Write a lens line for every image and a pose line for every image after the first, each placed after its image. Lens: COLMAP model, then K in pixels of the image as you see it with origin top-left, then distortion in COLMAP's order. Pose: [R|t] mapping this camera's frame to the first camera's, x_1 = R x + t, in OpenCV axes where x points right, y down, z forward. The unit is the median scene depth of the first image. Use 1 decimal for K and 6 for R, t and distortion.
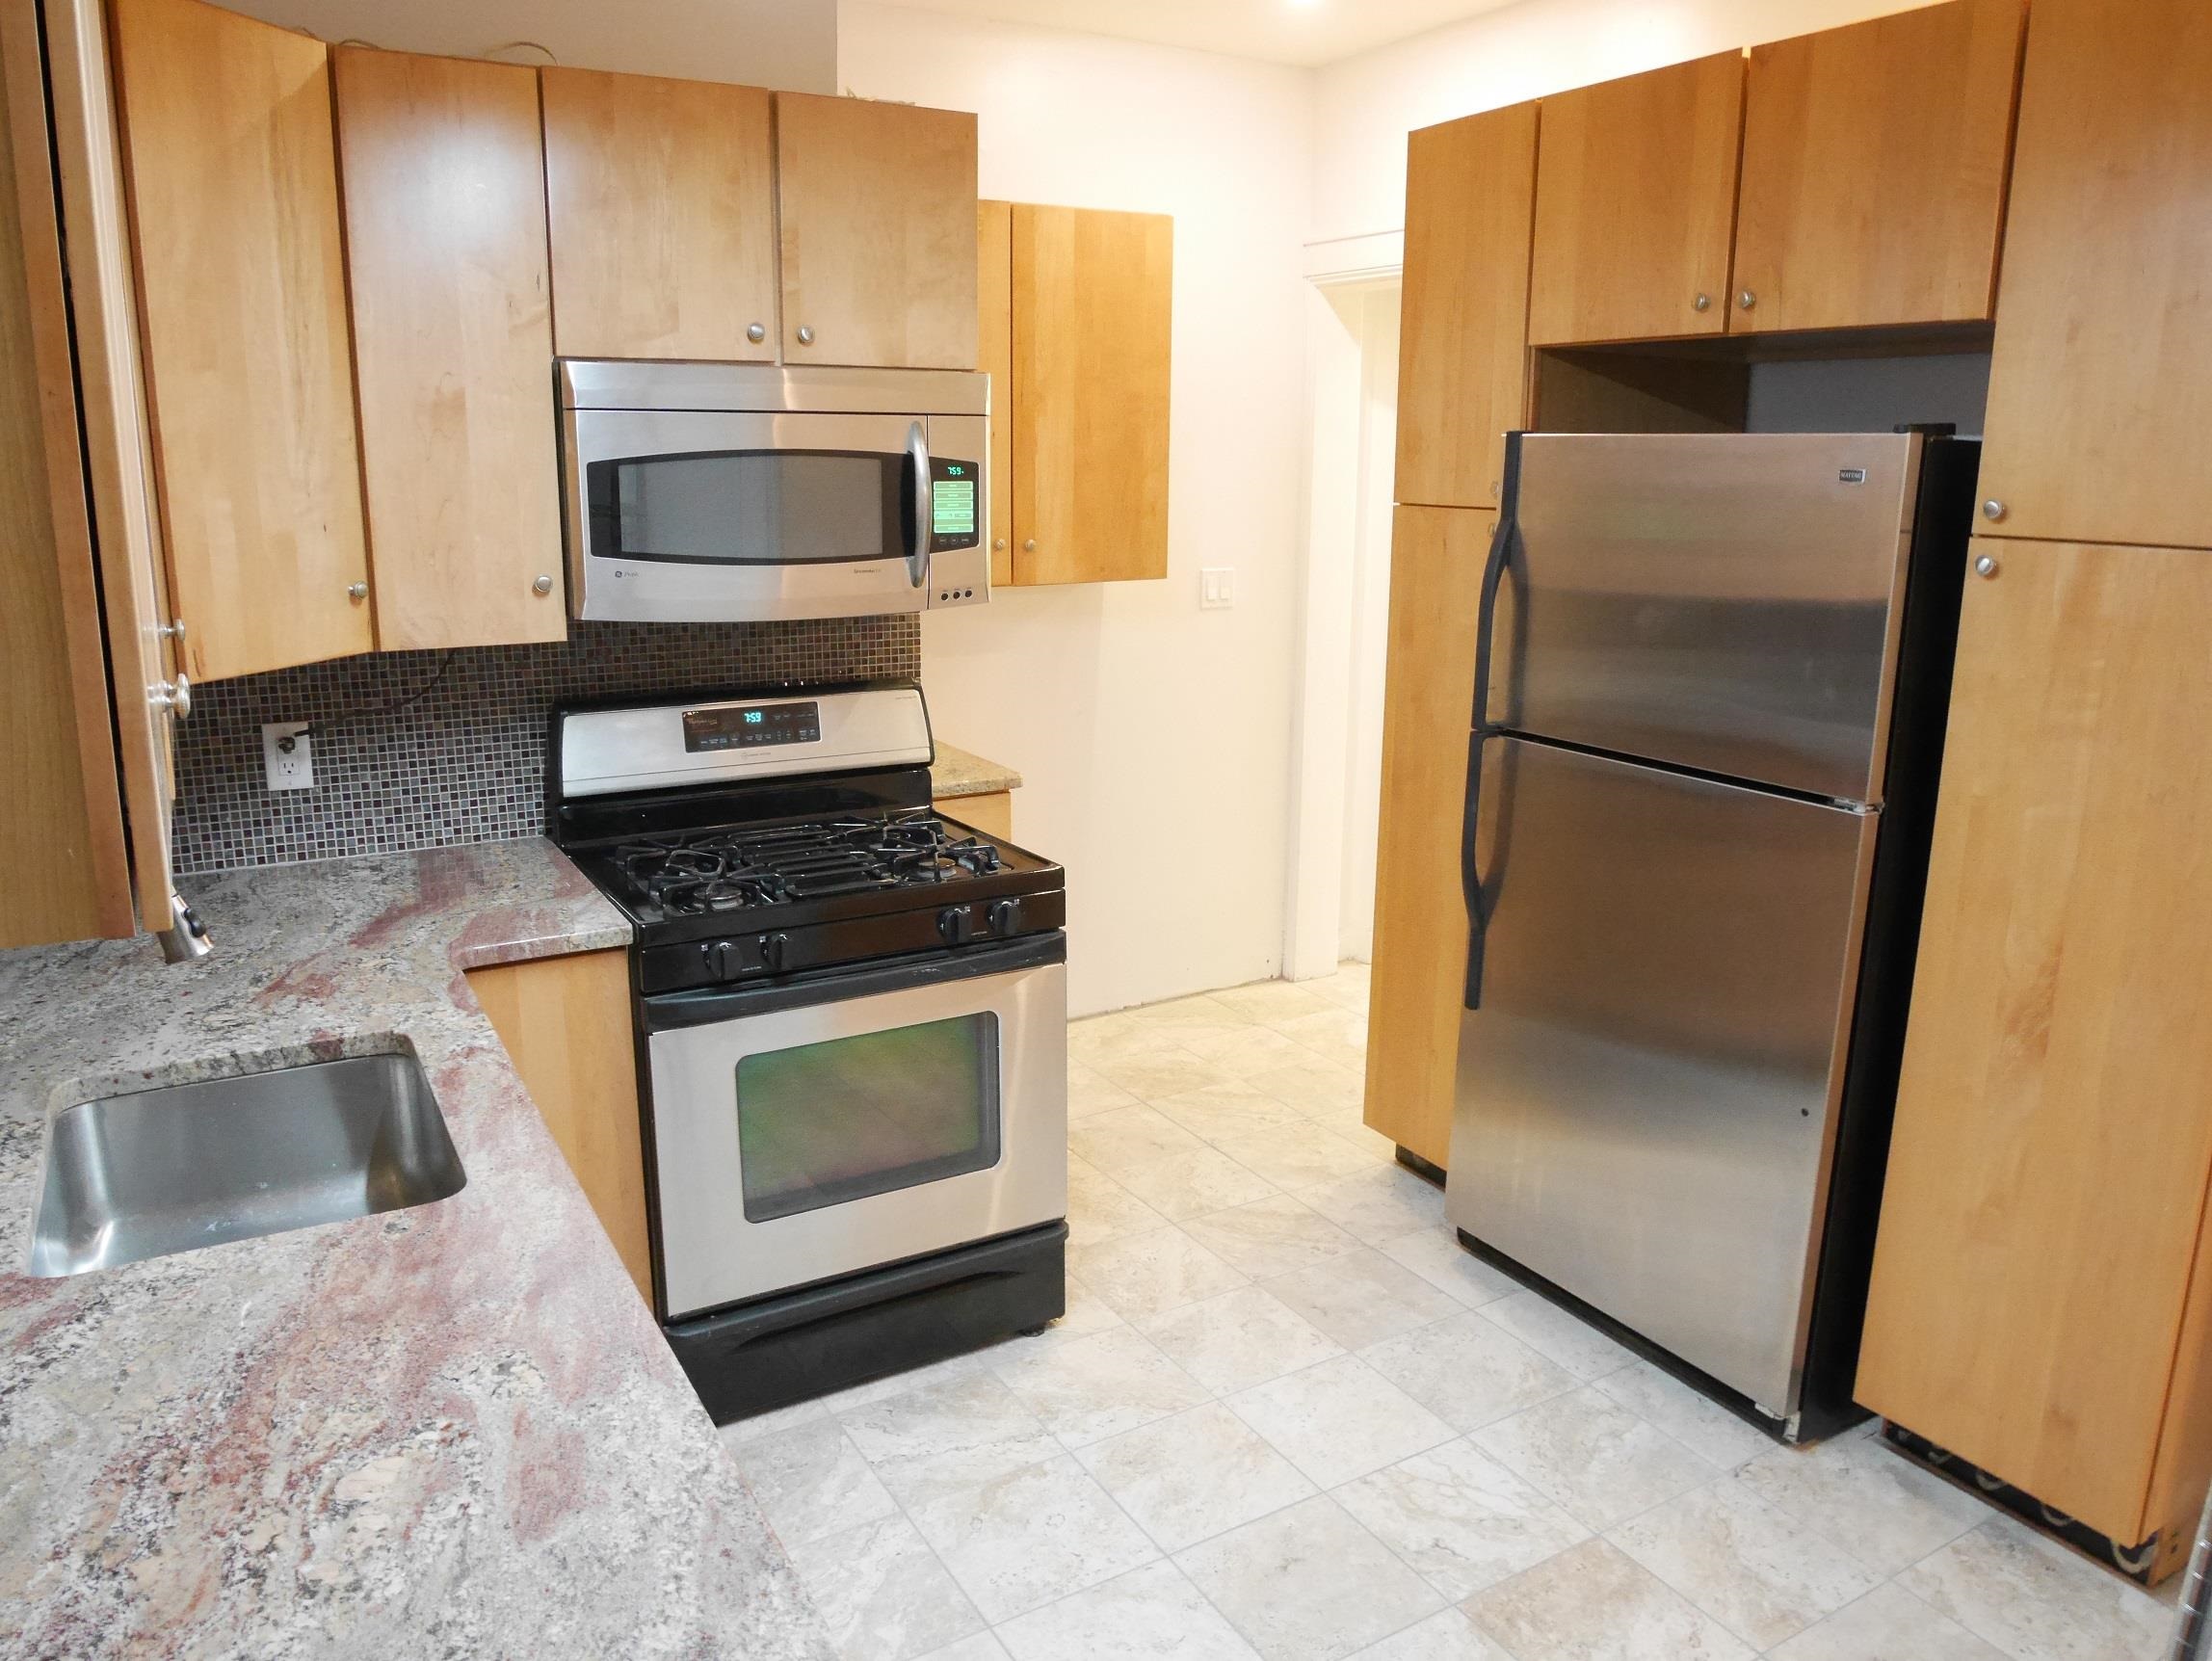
lens RADIAL K [[1575.1, 0, 1105.8], [0, 1575.1, 828.3], [0, 0, 1]] dist [-0.066222, 0.006845]
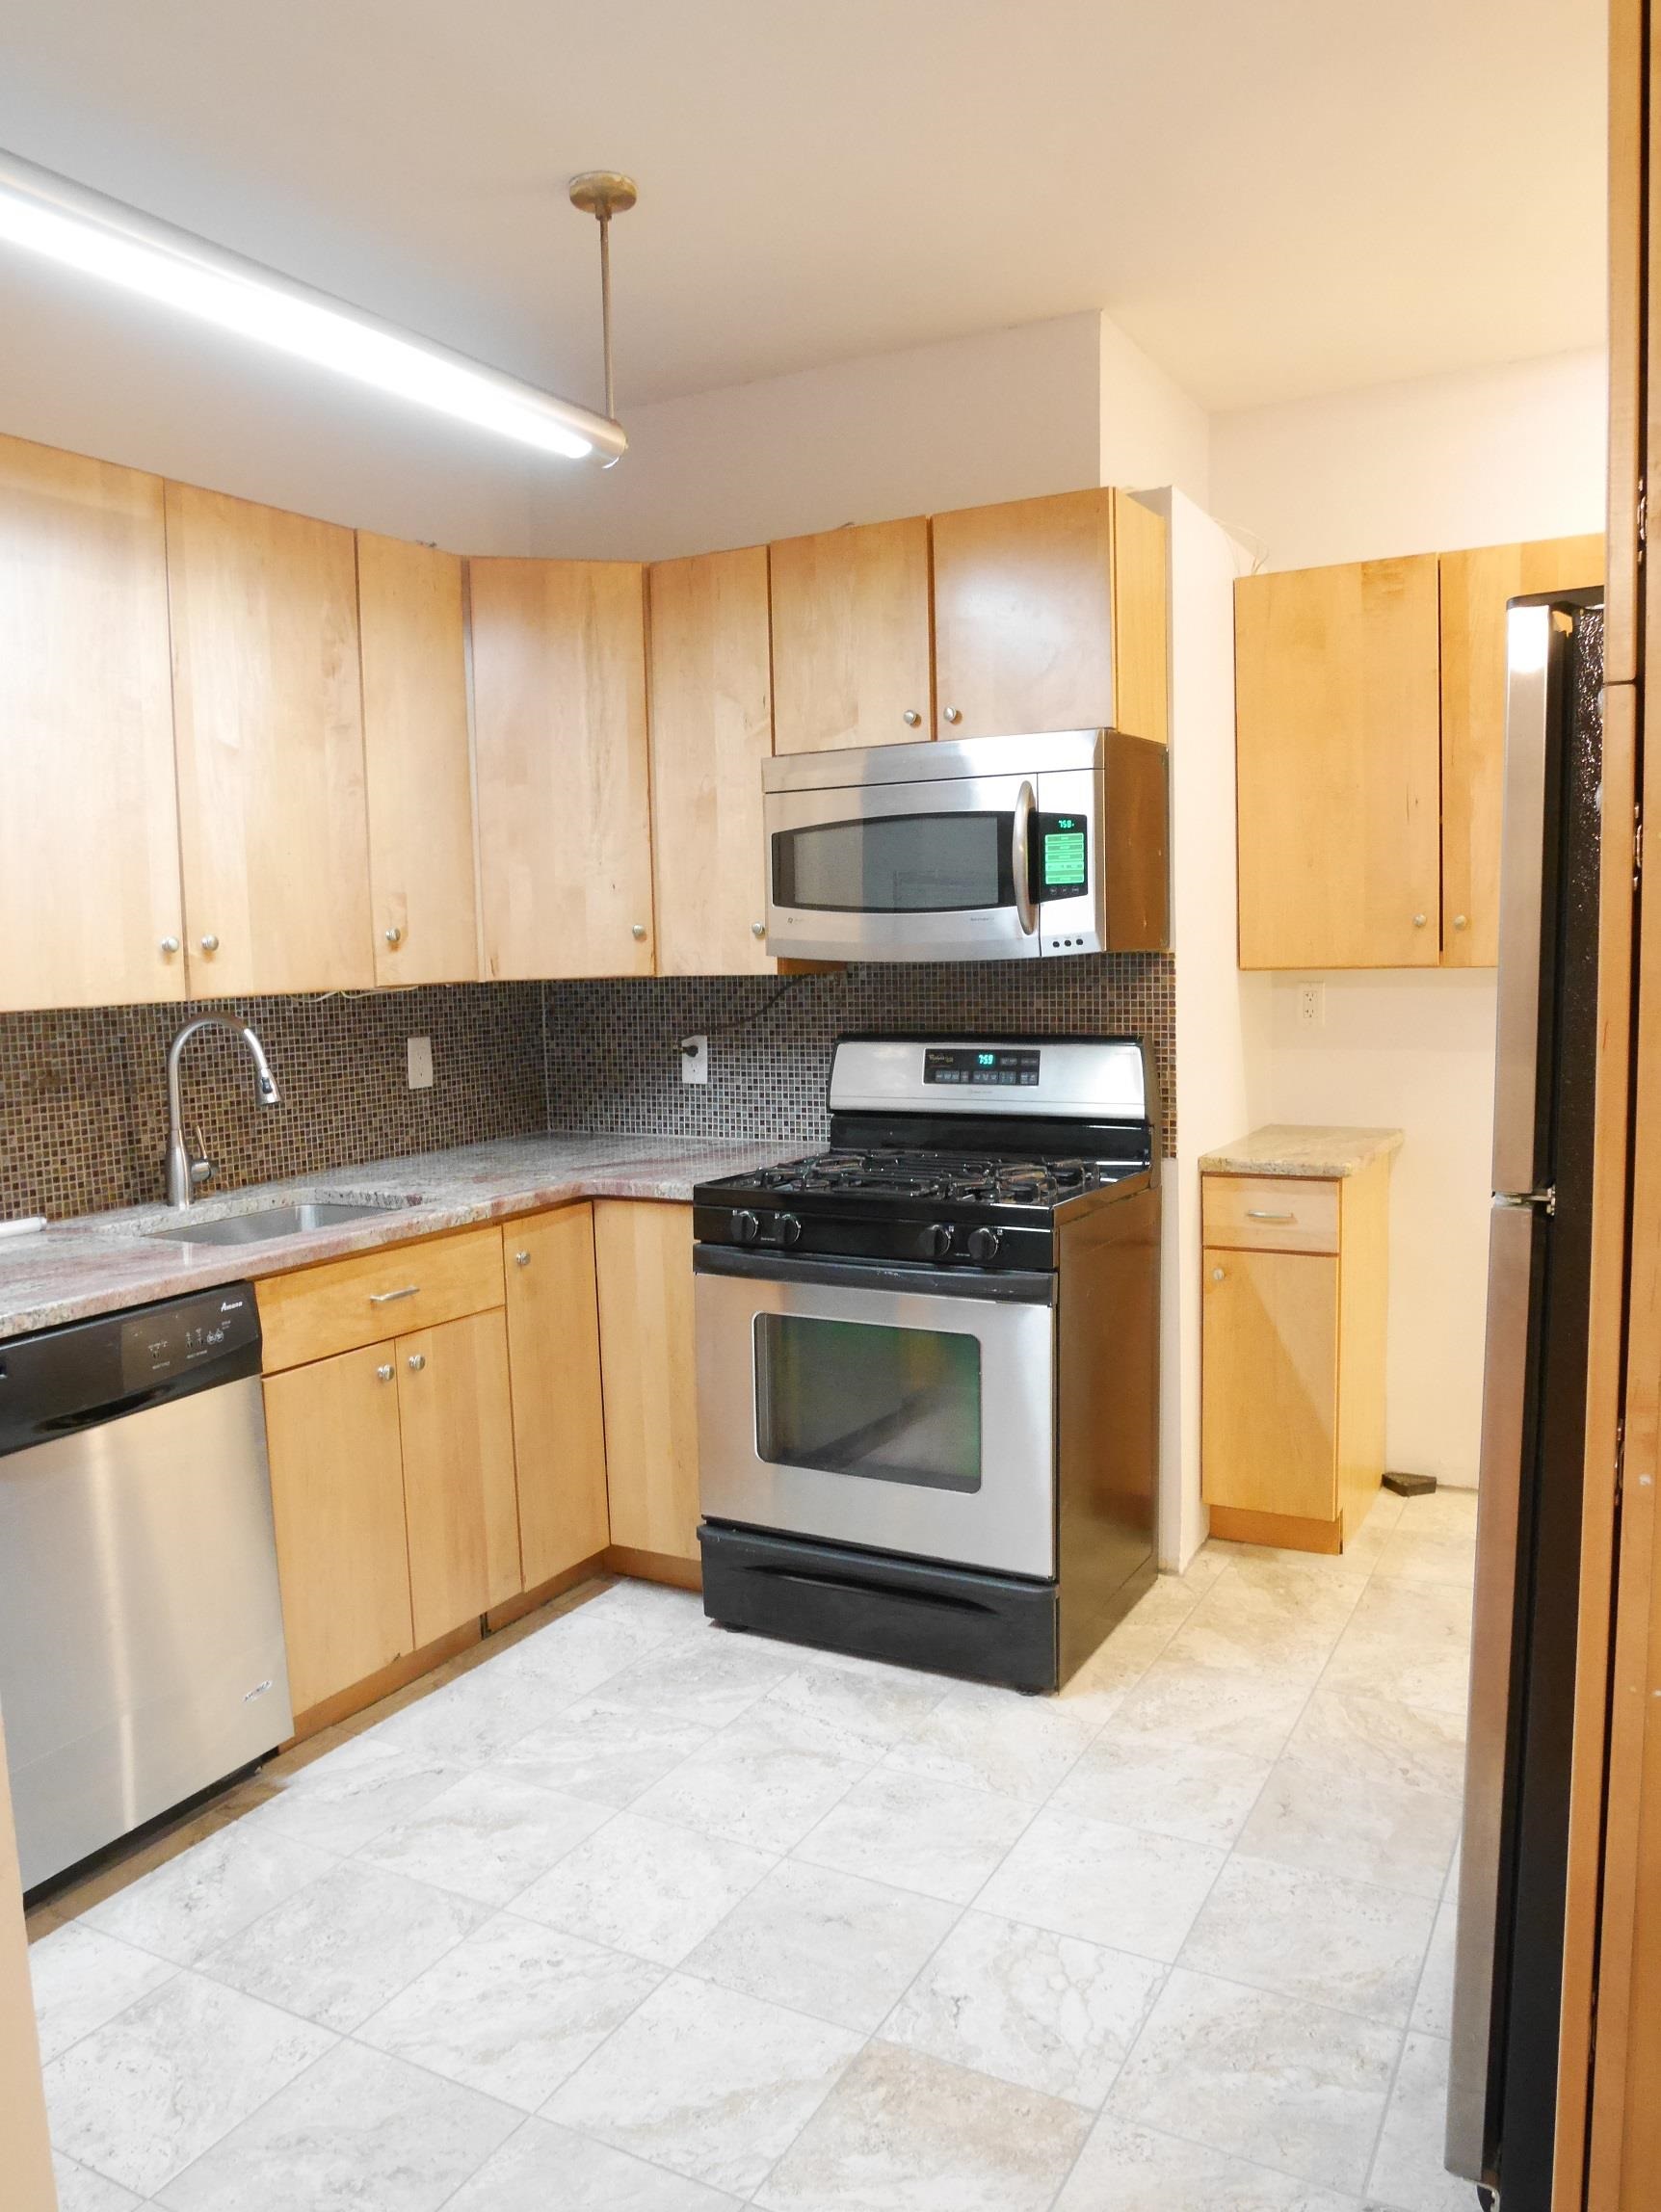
lens RADIAL K [[1575.1, 0, 833.9], [0, 1575.1, 1105.6], [0, 0, 1]] dist [-0.066222, 0.006845]
pose [[0.520399, 0.067237, -0.851272, 0.774020], [-0.172873, 0.984548, -0.027917, 0.013396], [0.836241, 0.161690, 0.523981, 0.376687]]
